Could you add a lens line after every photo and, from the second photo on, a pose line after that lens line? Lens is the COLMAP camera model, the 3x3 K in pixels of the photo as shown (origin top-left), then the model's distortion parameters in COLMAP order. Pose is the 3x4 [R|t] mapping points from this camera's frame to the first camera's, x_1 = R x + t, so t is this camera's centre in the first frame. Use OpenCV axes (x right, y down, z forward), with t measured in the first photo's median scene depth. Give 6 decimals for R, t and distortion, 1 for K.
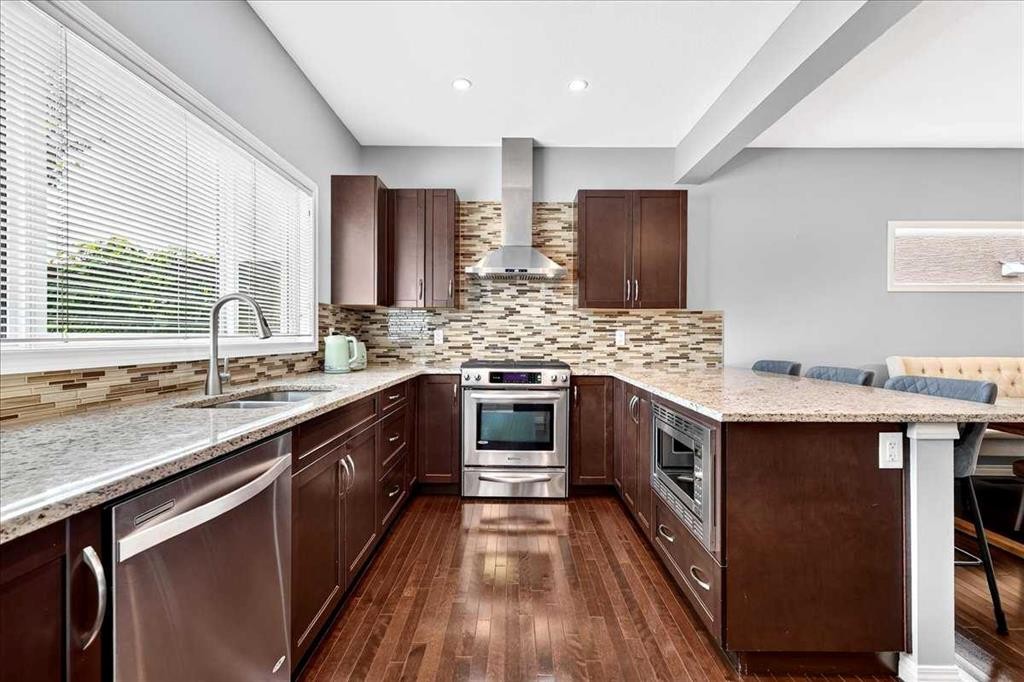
lens RADIAL K [[449.3, 0, 511.4], [0, 449.3, 333.9], [0, 0, 1]] dist [0.004164, 0.000109]
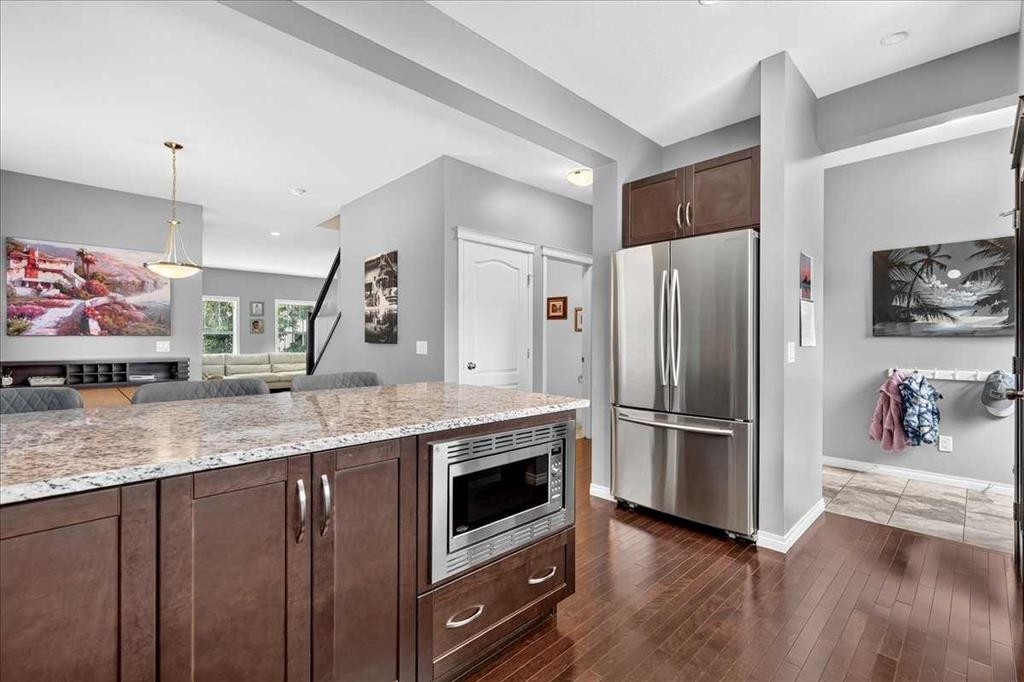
lens RADIAL K [[454.0, 0, 512.9], [0, 454.0, 343.2], [0, 0, 1]] dist [0.000008, 0.000151]
pose [[-0.698585, -0.009475, 0.715465, -0.122850], [-0.008774, 0.999951, 0.004675, 0.002876], [-0.715474, -0.003011, -0.698633, 0.801465]]
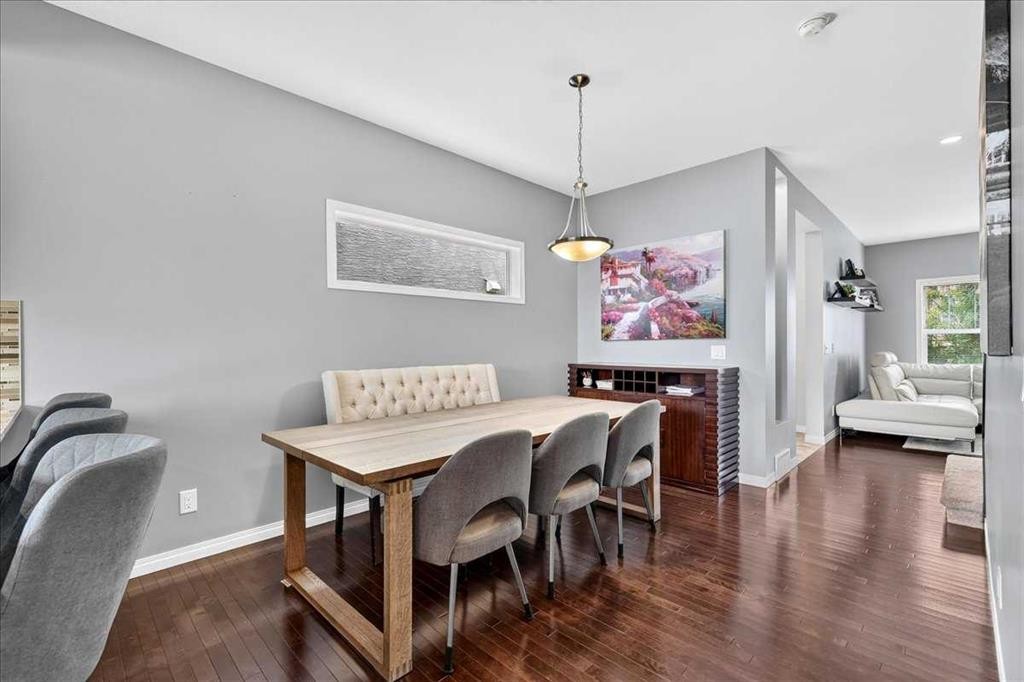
lens RADIAL K [[454.0, 0, 512.9], [0, 454.0, 343.2], [0, 0, 1]] dist [0.000008, 0.000151]
pose [[0.700883, -0.007965, 0.713231, 0.496857], [0.005769, 0.999968, 0.005499, -0.001028], [-0.713252, 0.000261, 0.700907, 0.216009]]
